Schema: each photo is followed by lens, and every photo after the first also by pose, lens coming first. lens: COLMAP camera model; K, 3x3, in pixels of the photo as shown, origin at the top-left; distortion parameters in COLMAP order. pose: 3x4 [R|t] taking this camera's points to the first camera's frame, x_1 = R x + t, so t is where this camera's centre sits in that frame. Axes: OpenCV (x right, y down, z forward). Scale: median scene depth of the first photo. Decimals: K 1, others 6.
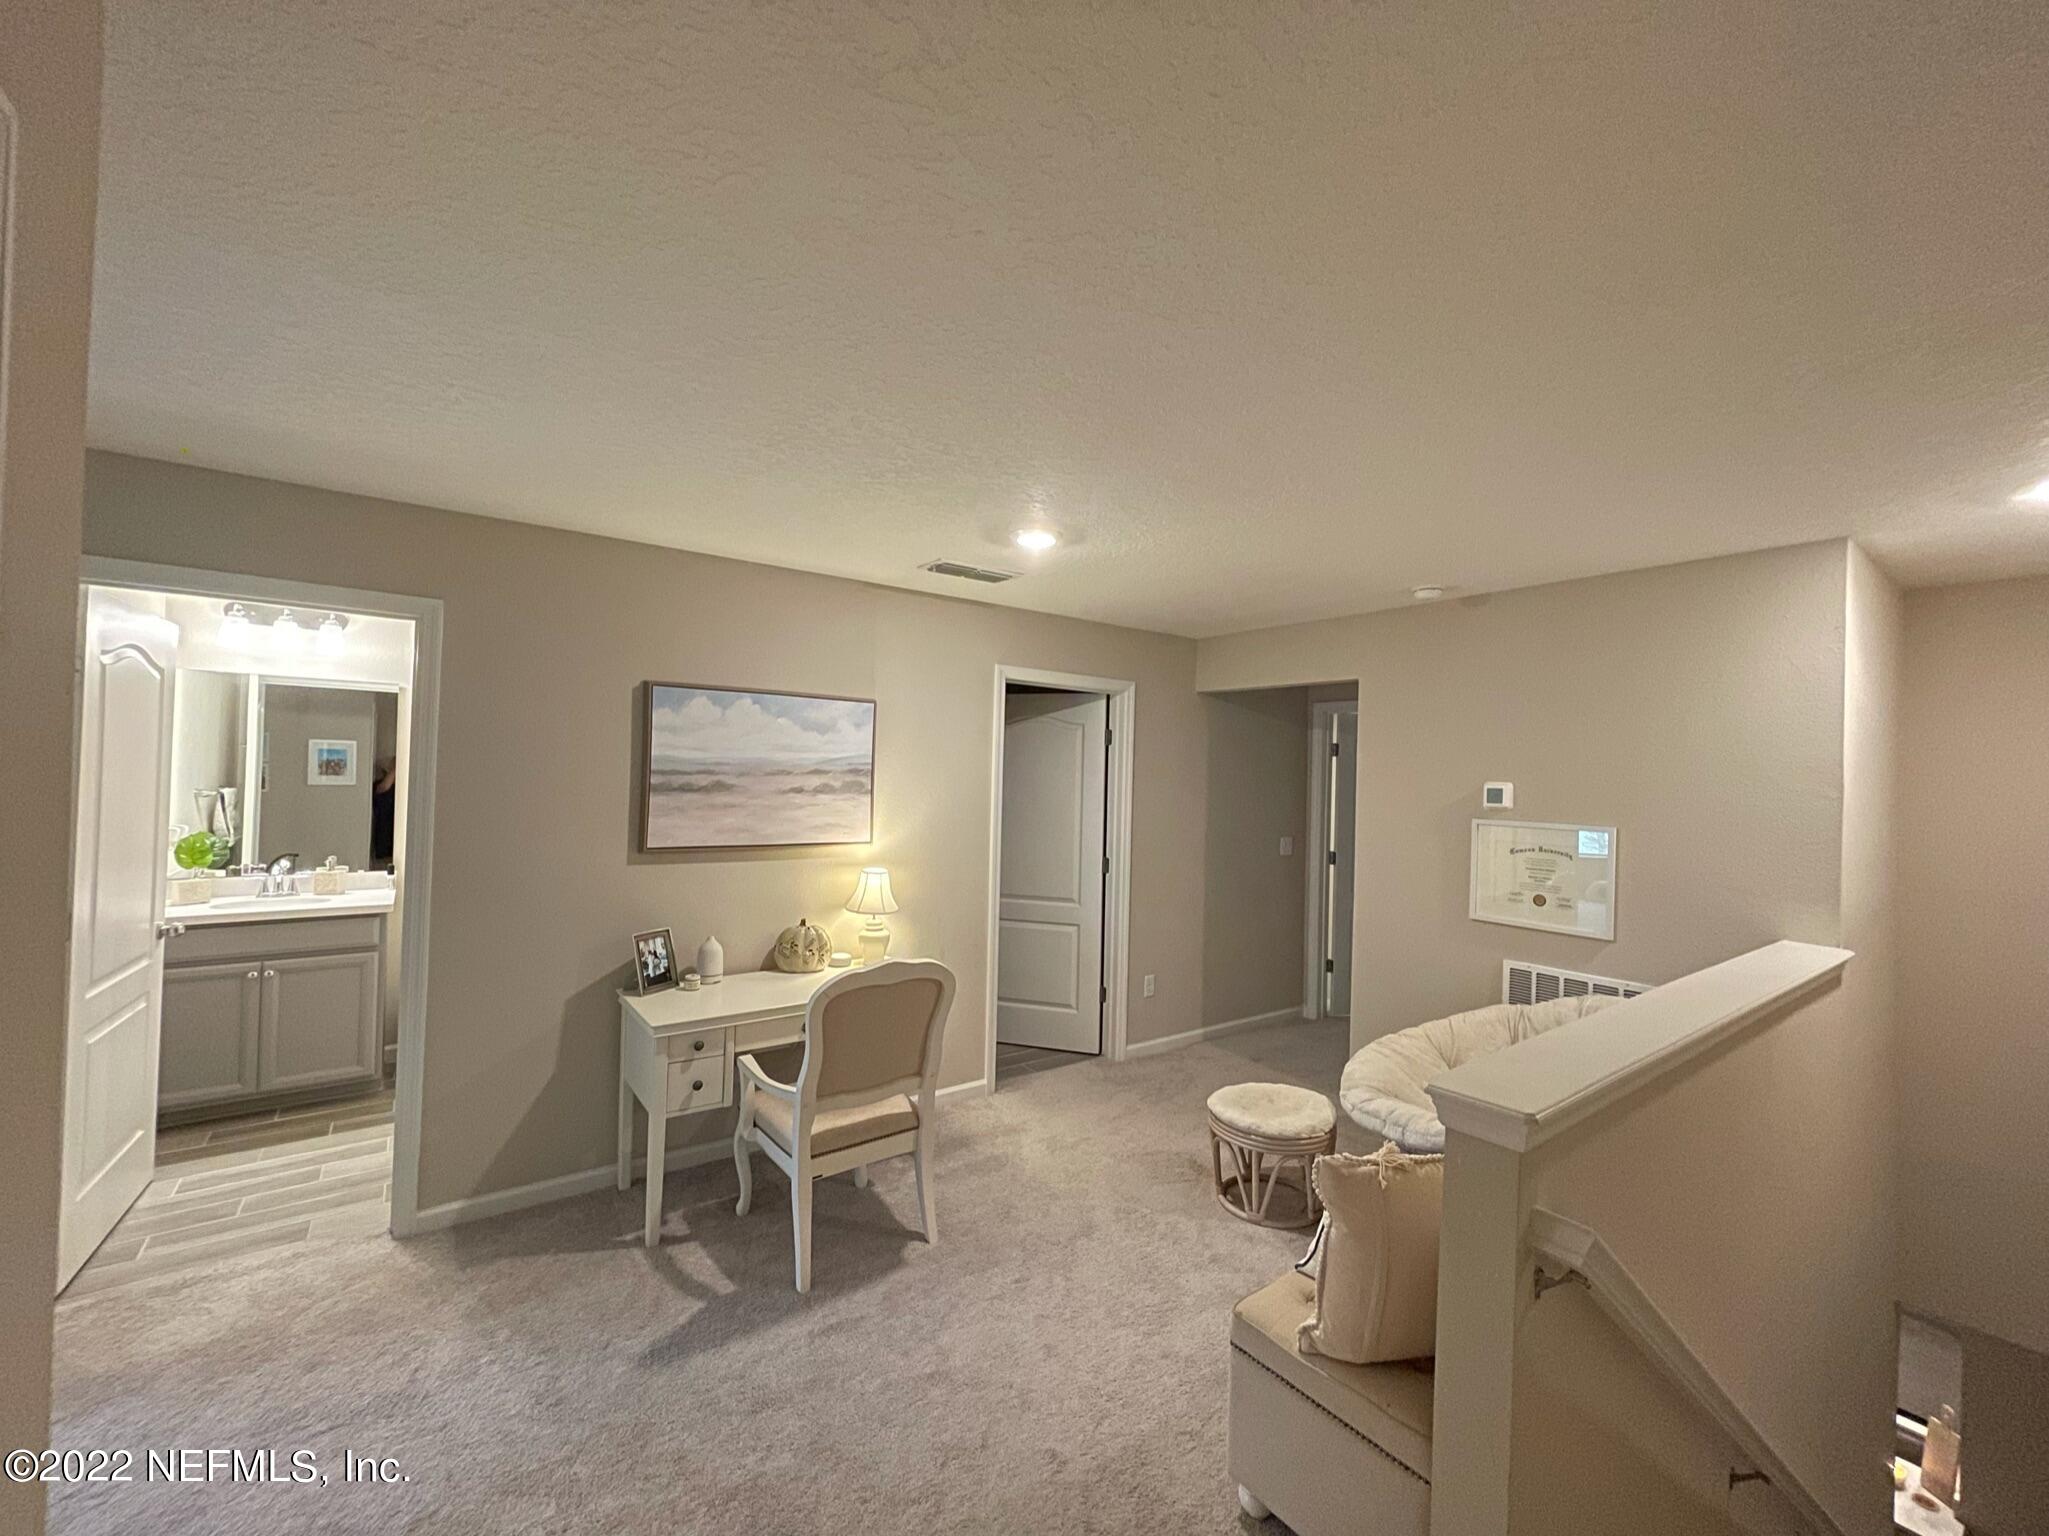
lens RADIAL K [[829.1, 0, 1023.4], [0, 829.1, 771.0], [0, 0, 1]] dist [0.002282, 0.000136]
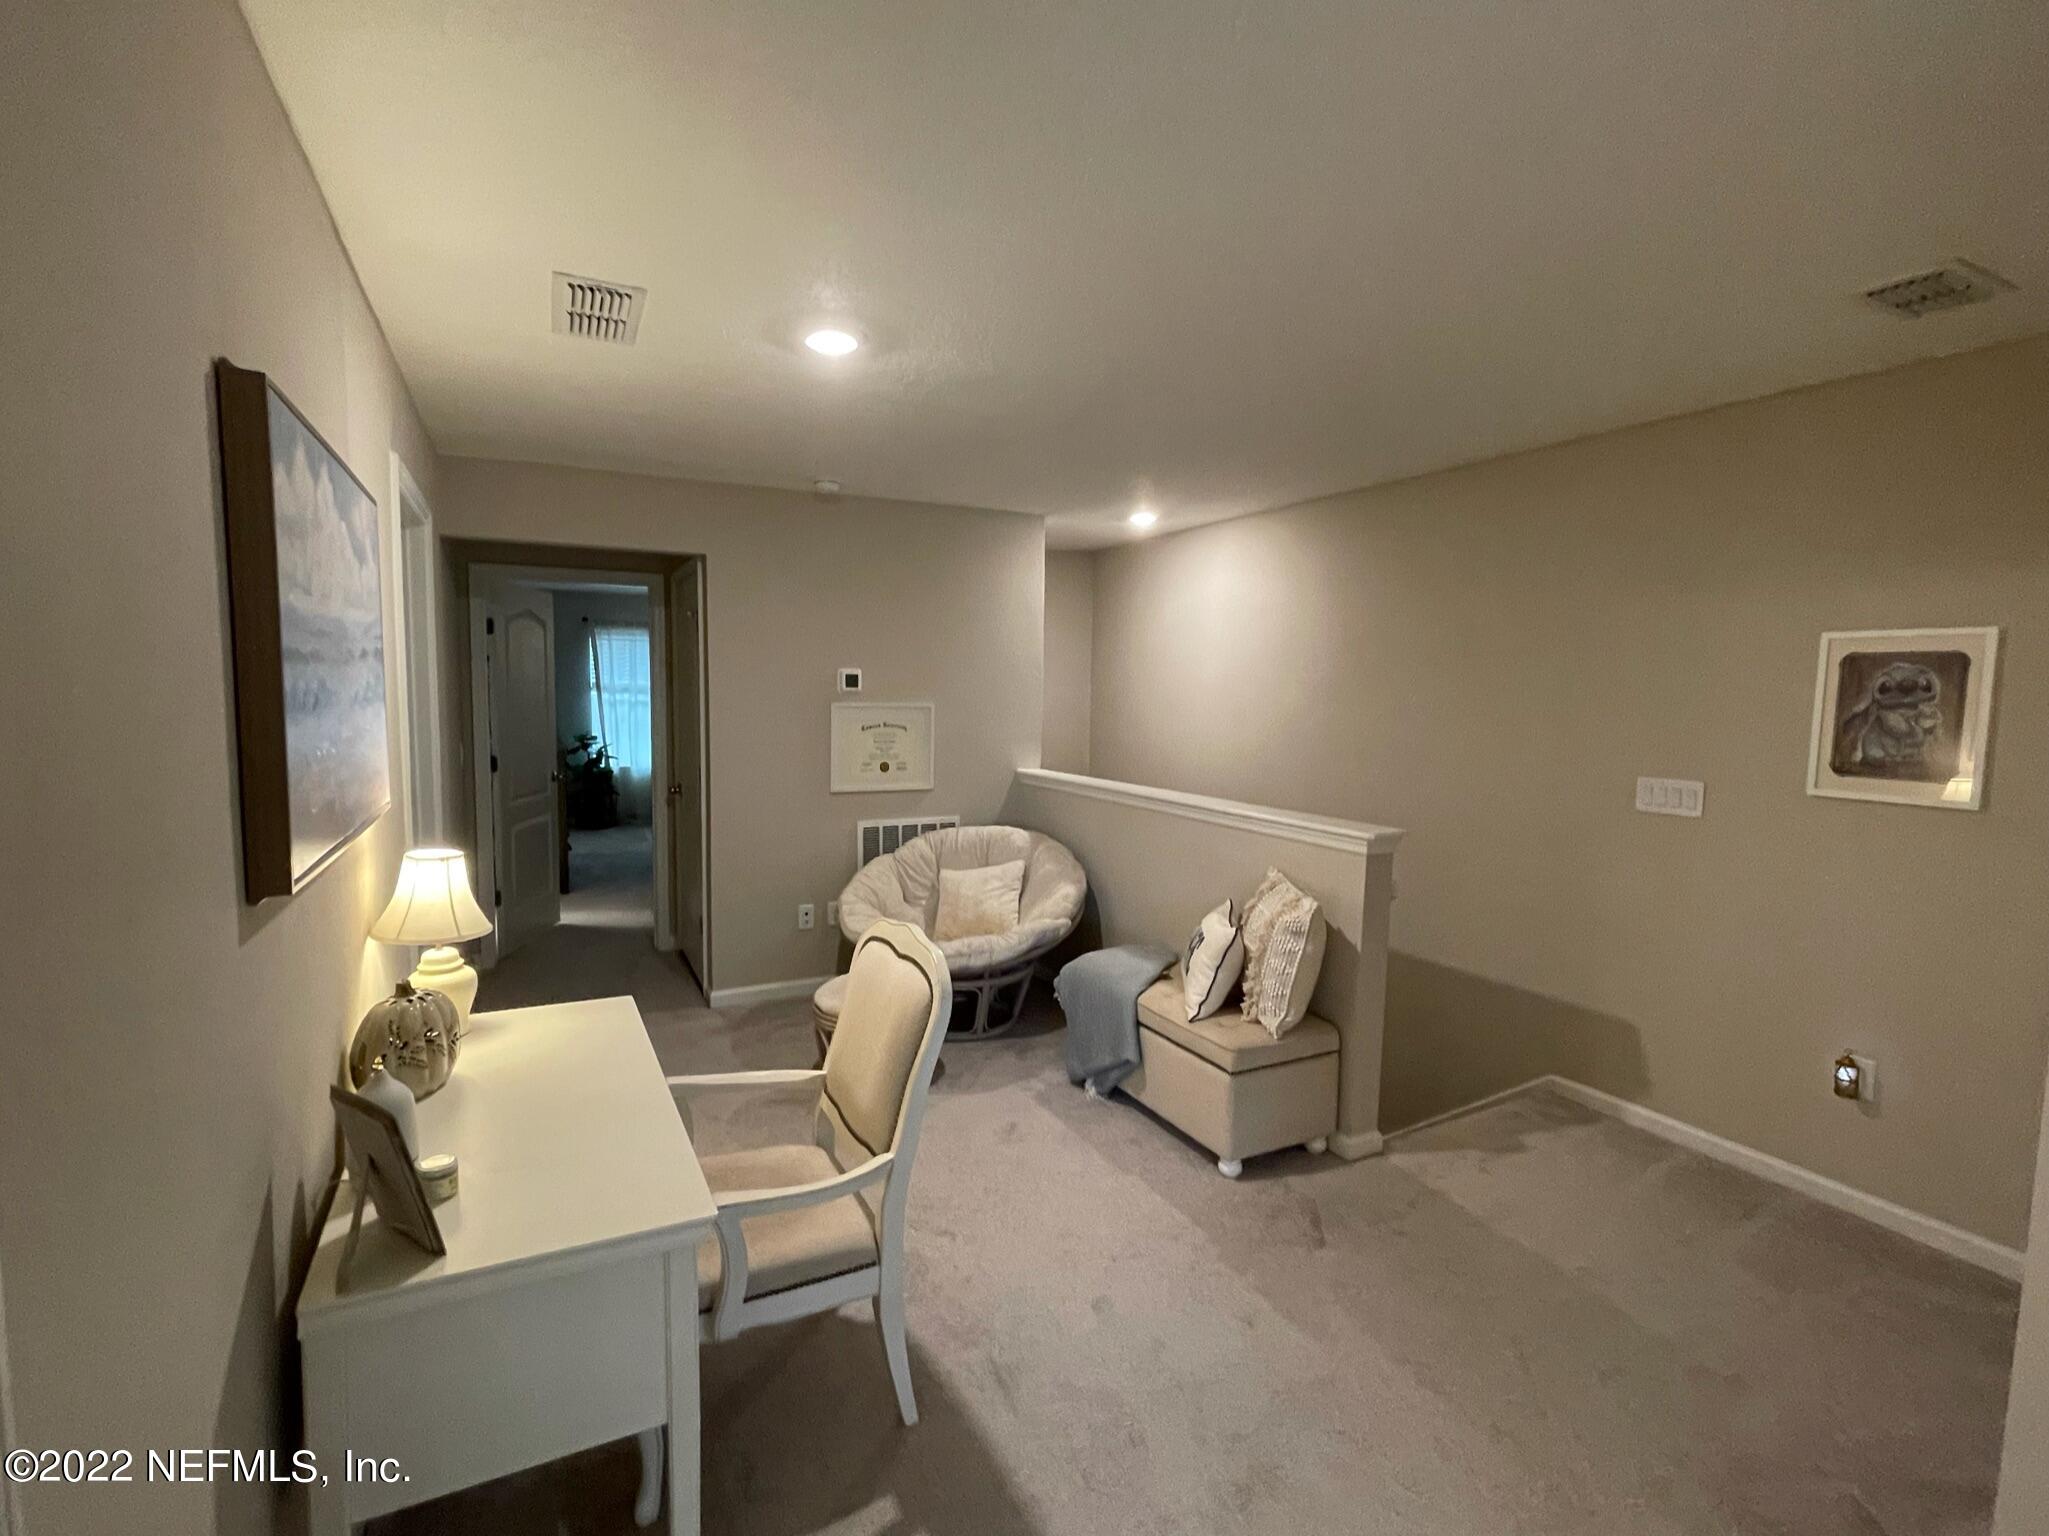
lens RADIAL K [[938.5, 0, 1023.6], [0, 938.5, 768.3], [0, 0, 1]] dist [-0.000082, -0.000006]
pose [[0.145185, -0.102882, 0.984041, -0.693120], [-0.025445, 0.993862, 0.107663, 0.005168], [-0.989077, -0.040670, 0.141676, 0.603644]]
